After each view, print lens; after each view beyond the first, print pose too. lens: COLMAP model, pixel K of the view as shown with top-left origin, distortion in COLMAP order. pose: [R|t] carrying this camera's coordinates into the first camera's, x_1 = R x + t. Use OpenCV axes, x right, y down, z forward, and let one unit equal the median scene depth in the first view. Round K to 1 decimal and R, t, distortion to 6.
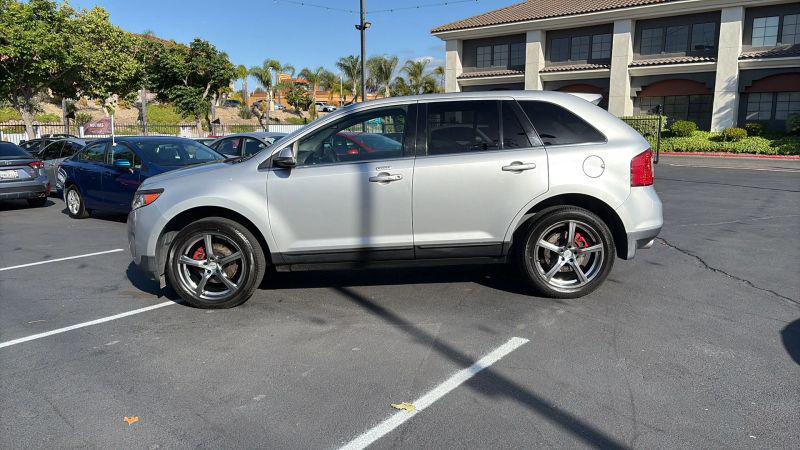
lens RADIAL K [[599.4, 0, 396.3], [0, 599.4, 209.4], [0, 0, 1]] dist [0.052216, -0.005227]
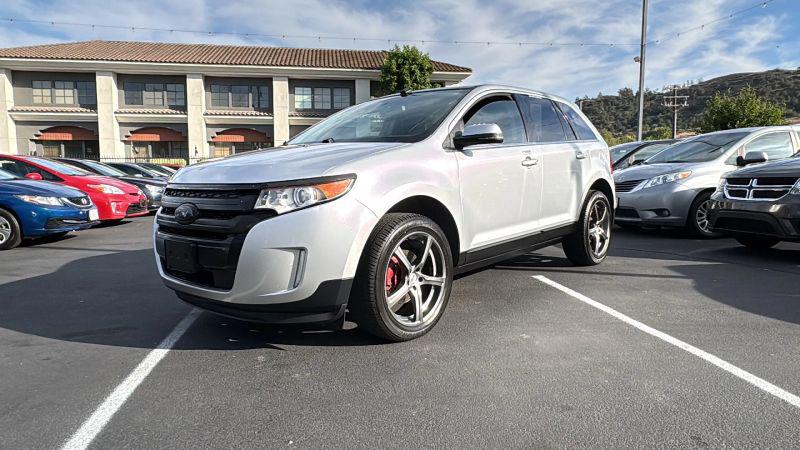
lens RADIAL K [[519.7, 0, 400.3], [0, 519.7, 223.2], [0, 0, 1]] dist [-0.002674, 0.002470]
pose [[0.672648, -0.067467, 0.736881, -0.125358], [0.097905, 0.995194, 0.001747, 0.003733], [-0.733457, 0.070969, 0.676020, 0.093159]]
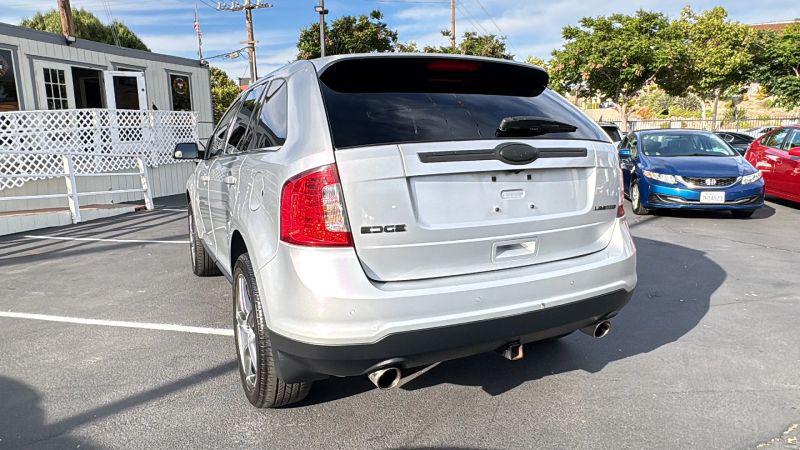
lens RADIAL K [[519.7, 0, 400.3], [0, 519.7, 223.2], [0, 0, 1]] dist [-0.002674, 0.002470]
pose [[0.428537, 0.160250, -0.889200, 0.130177], [-0.109544, 0.986101, 0.124921, -0.018558], [0.896859, 0.043873, 0.440135, 0.146124]]
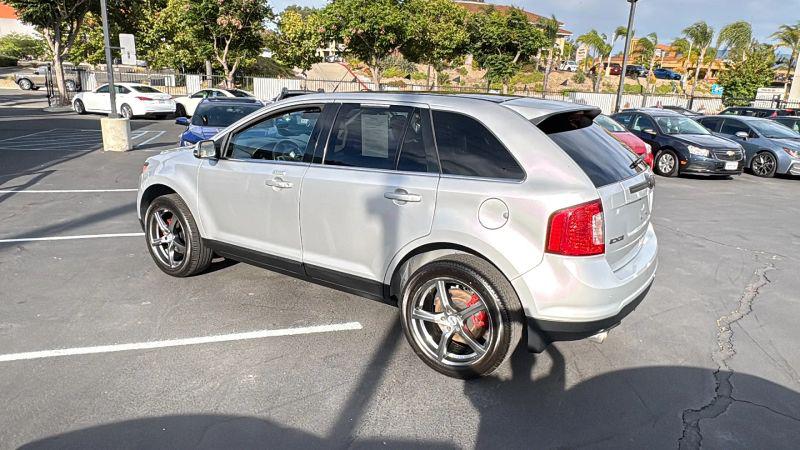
lens RADIAL K [[519.7, 0, 400.3], [0, 519.7, 223.2], [0, 0, 1]] dist [-0.002674, 0.002470]
pose [[0.820593, 0.193289, -0.537835, 0.090690], [-0.127980, 0.979321, 0.156689, -0.022538], [0.557000, -0.059746, 0.828361, 0.070567]]
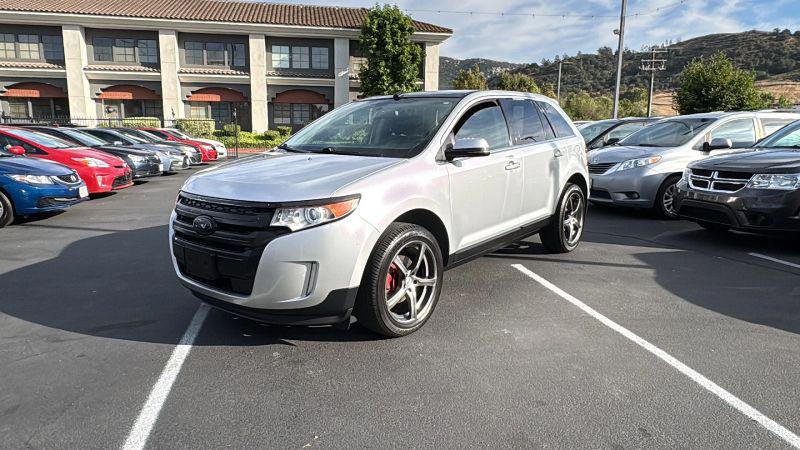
lens RADIAL K [[519.7, 0, 400.3], [0, 519.7, 223.2], [0, 0, 1]] dist [-0.002674, 0.002470]
pose [[0.640434, -0.123898, 0.757953, -0.135978], [0.089977, 0.992210, 0.086164, -0.007925], [-0.762724, 0.013016, 0.646593, 0.087967]]
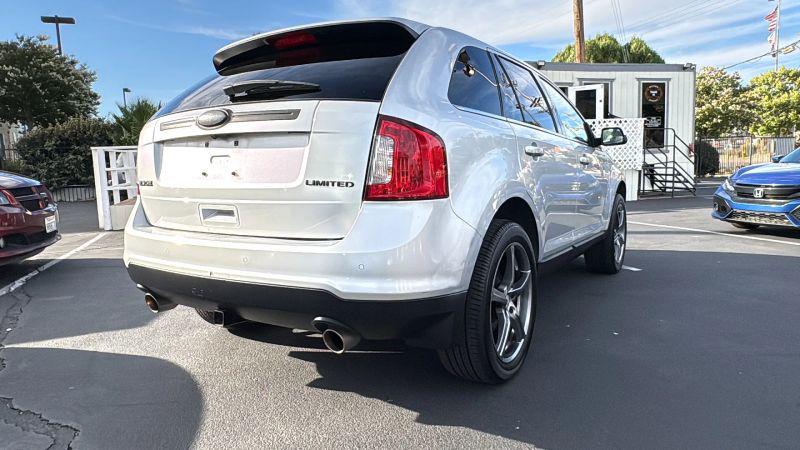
lens RADIAL K [[519.7, 0, 400.3], [0, 519.7, 223.2], [0, 0, 1]] dist [-0.002674, 0.002470]
pose [[-0.530674, 0.130339, -0.837495, 0.120765], [-0.074188, 0.977170, 0.199086, -0.022840], [0.844323, 0.167782, -0.508889, 0.249283]]
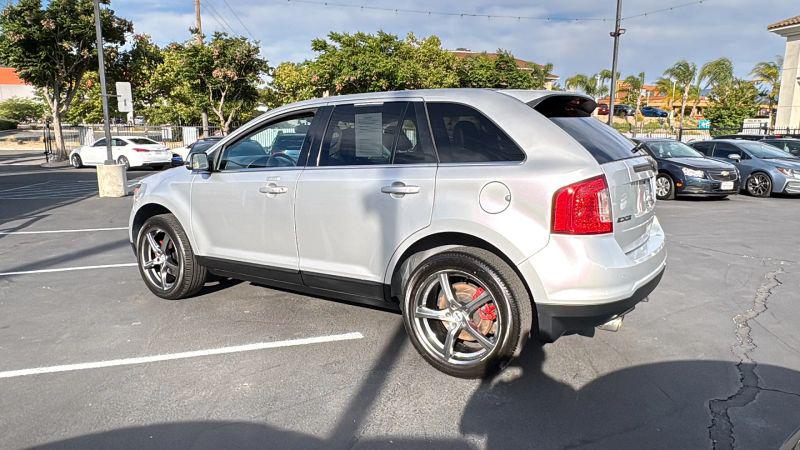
lens RADIAL K [[519.7, 0, 400.3], [0, 519.7, 223.2], [0, 0, 1]] dist [-0.002674, 0.002470]
pose [[0.828856, 0.110730, -0.548394, 0.090196], [-0.089150, 0.993834, 0.065927, -0.011383], [0.552313, -0.005755, 0.833617, 0.073169]]
